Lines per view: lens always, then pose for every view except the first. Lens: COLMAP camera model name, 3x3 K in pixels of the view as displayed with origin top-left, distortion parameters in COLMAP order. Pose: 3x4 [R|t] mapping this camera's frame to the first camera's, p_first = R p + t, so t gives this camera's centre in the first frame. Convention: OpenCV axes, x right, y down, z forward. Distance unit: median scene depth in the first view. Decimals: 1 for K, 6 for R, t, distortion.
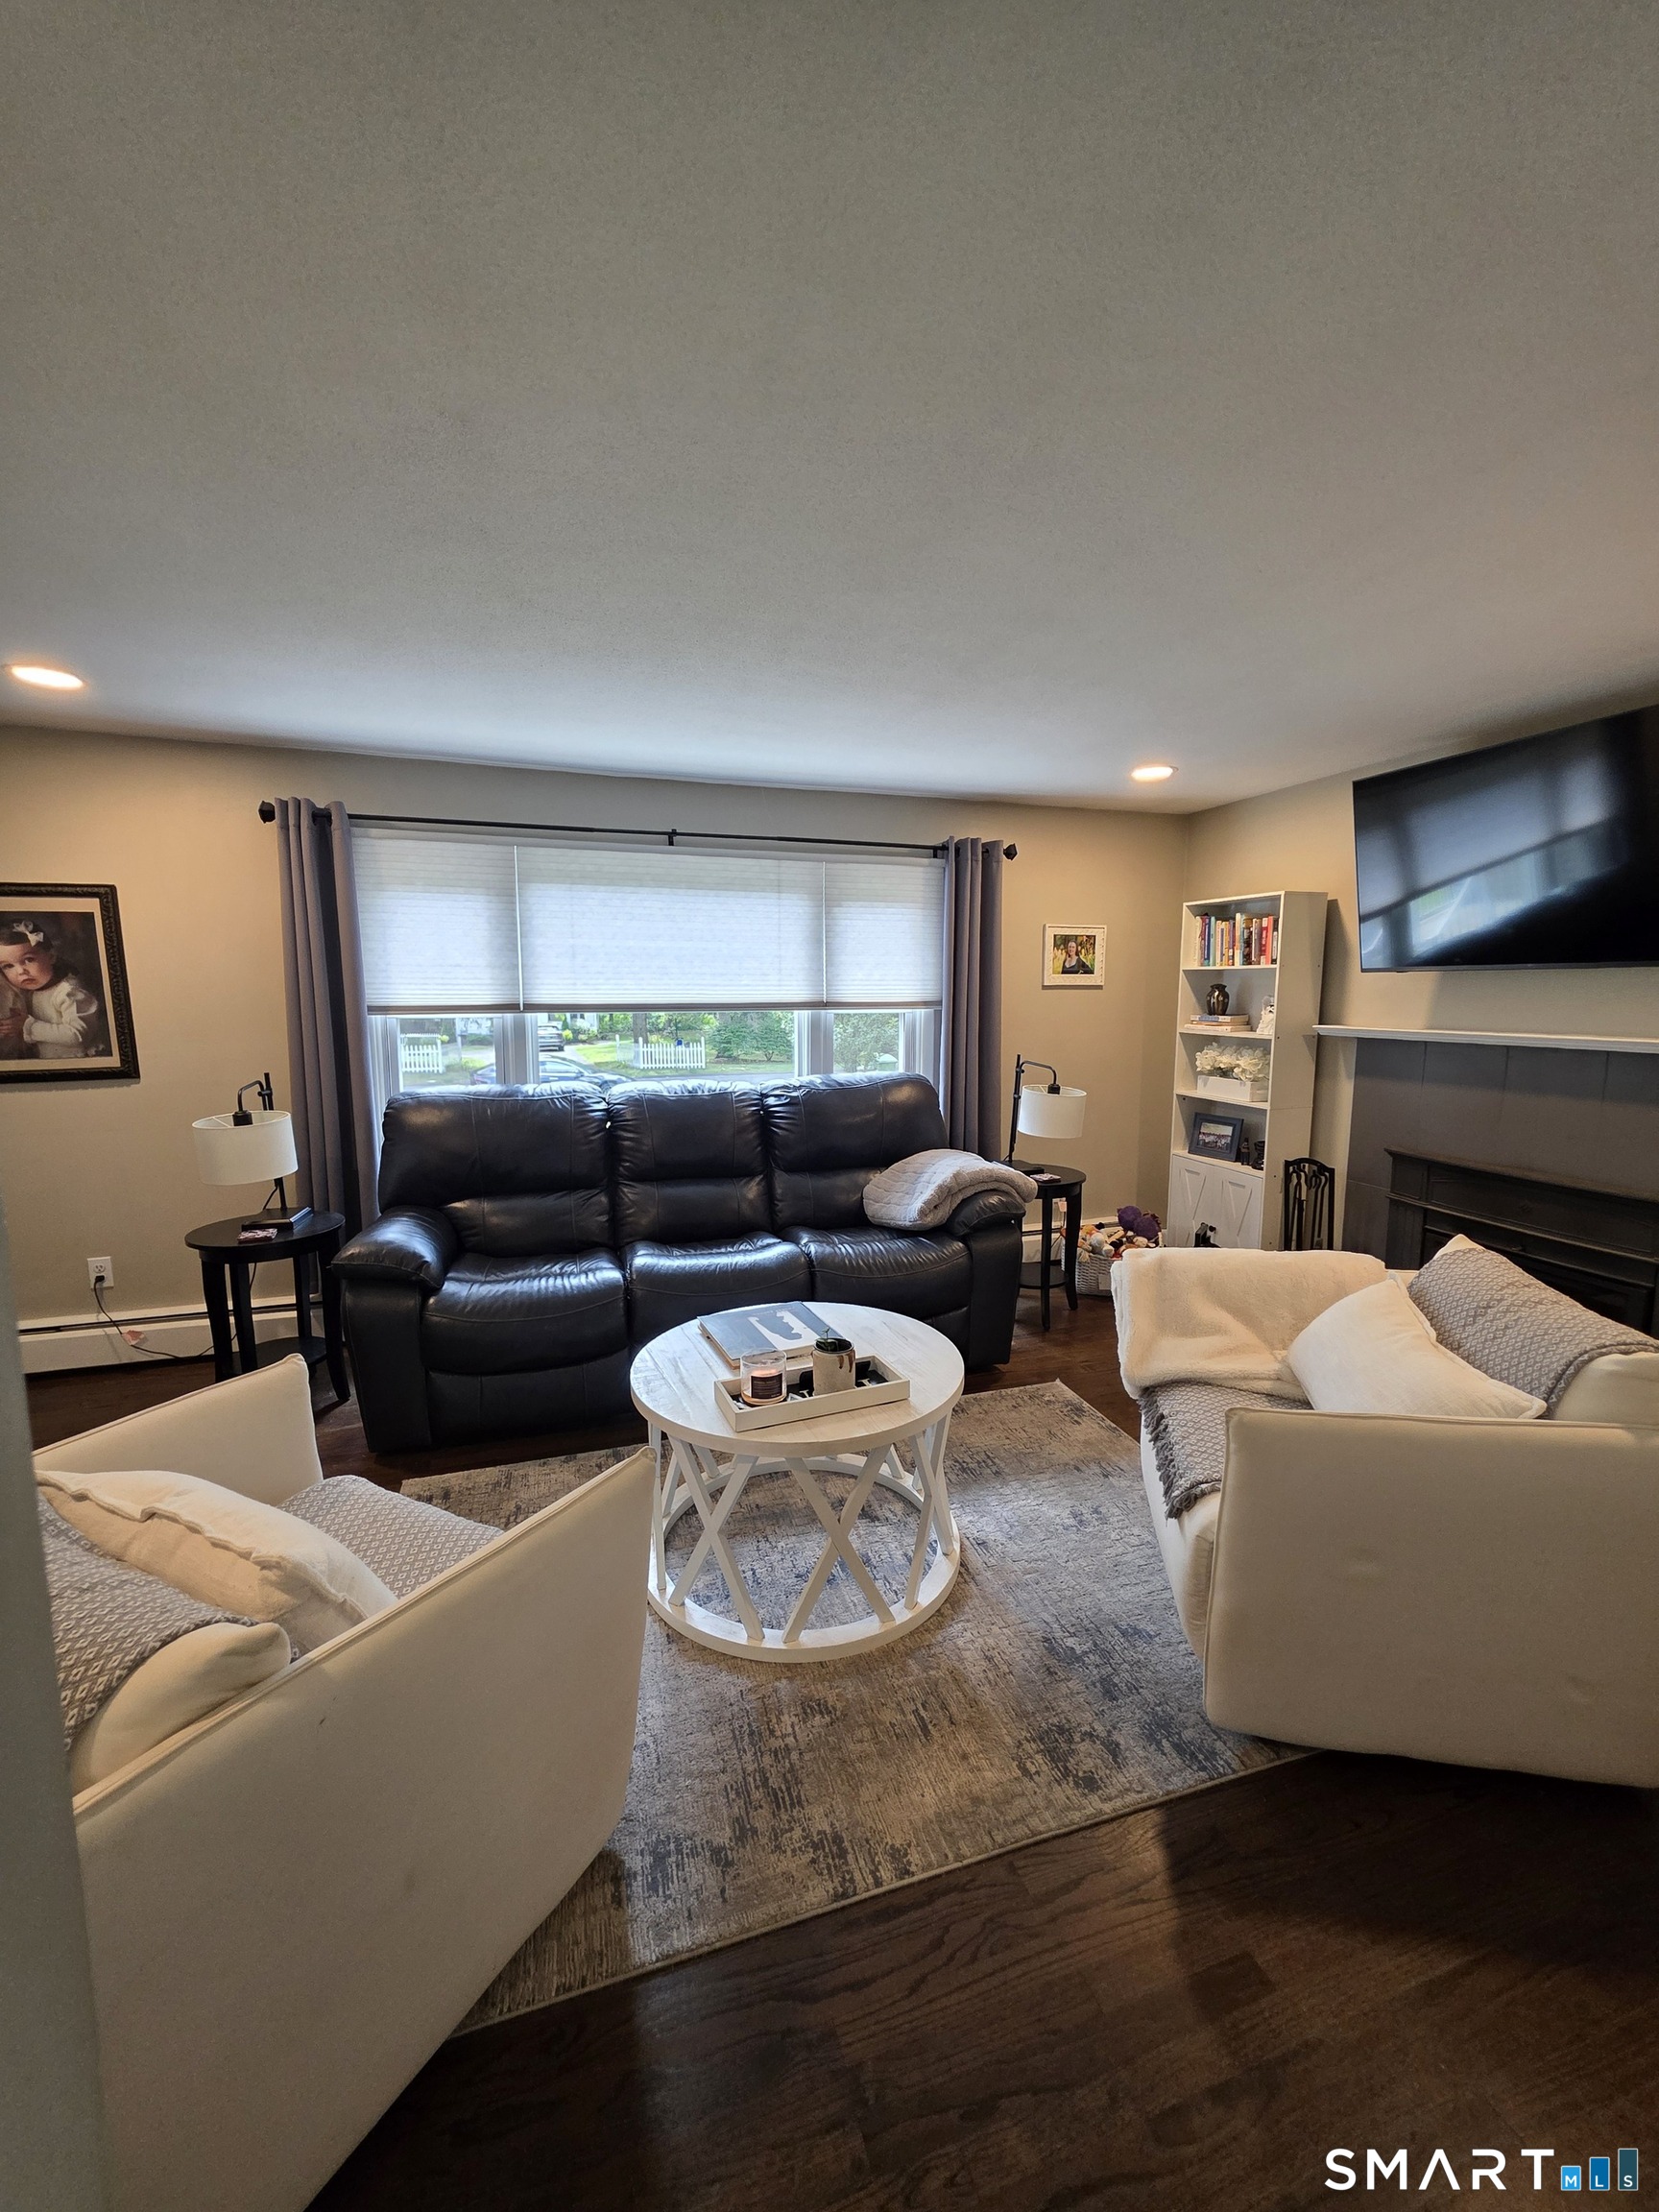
lens RADIAL K [[886.4, 0, 829.7], [0, 886.4, 1105.4], [0, 0, 1]] dist [0.002203, -0.000139]
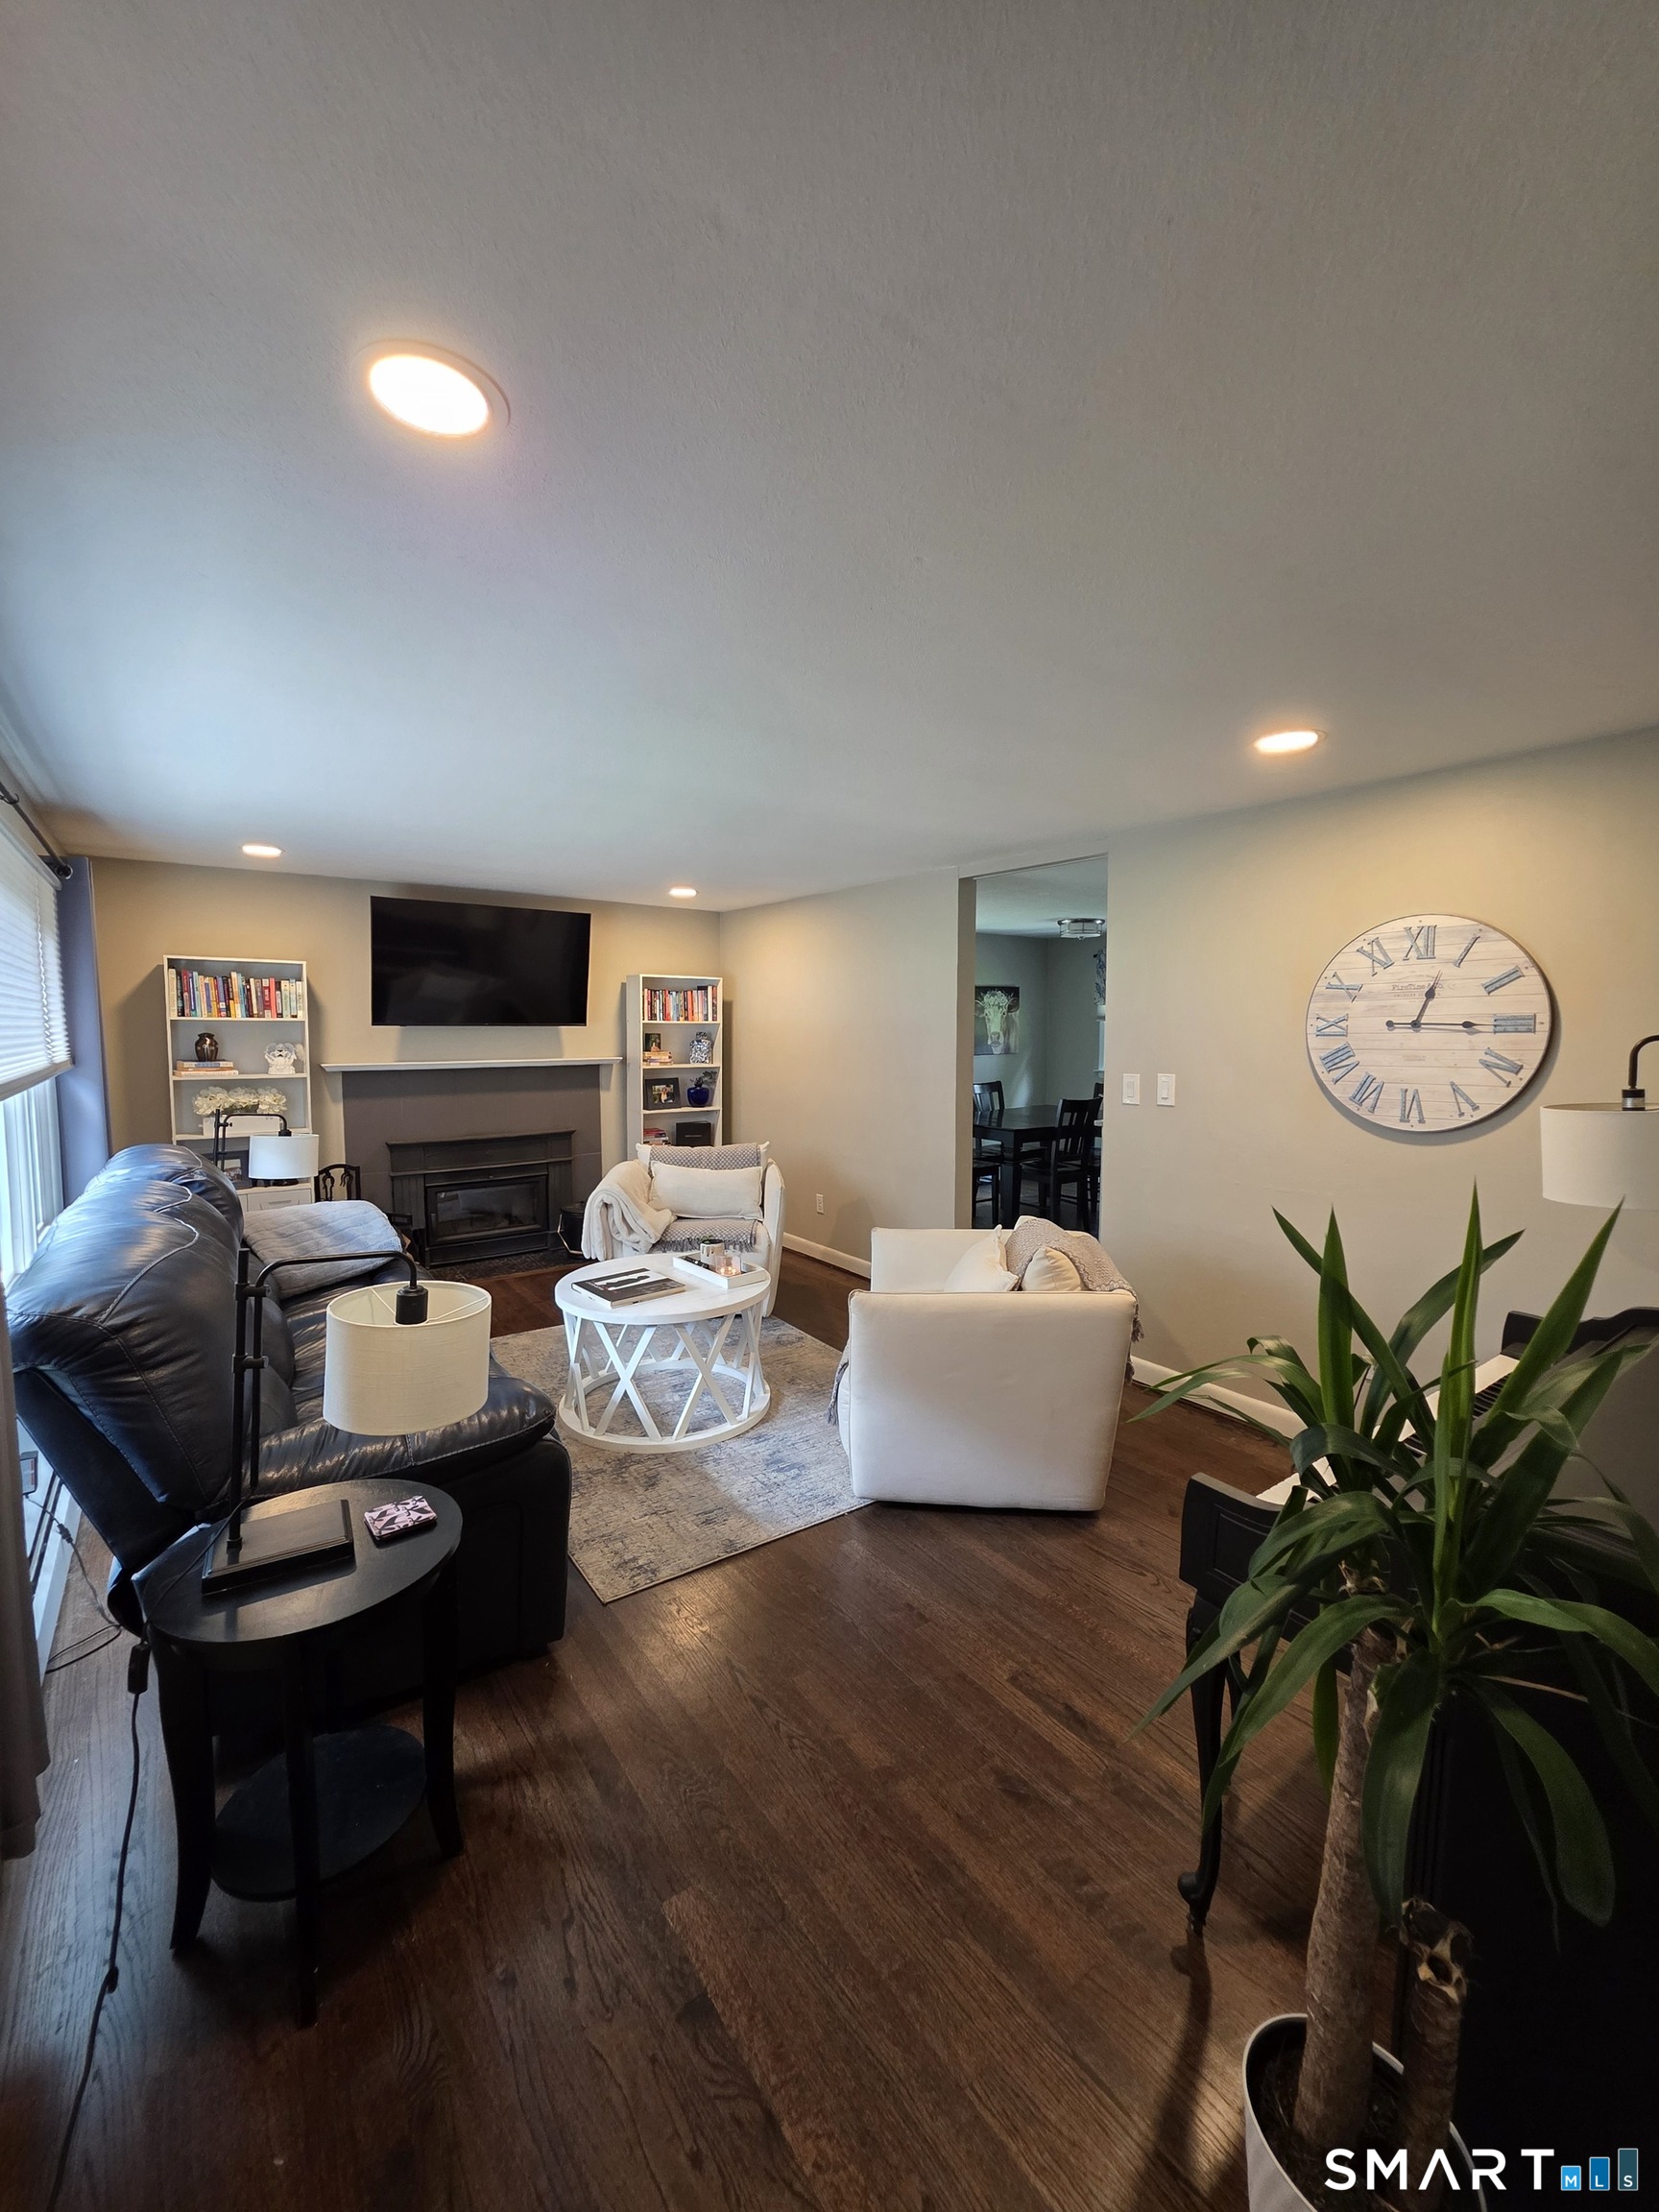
lens RADIAL K [[886.4, 0, 828.7], [0, 886.4, 1102.3], [0, 0, 1]] dist [0.002203, -0.000139]
pose [[-0.291105, -0.088014, 0.952634, -0.889345], [0.121764, 0.984252, 0.128144, -0.106158], [-0.948911, 0.153300, -0.275804, 0.622928]]
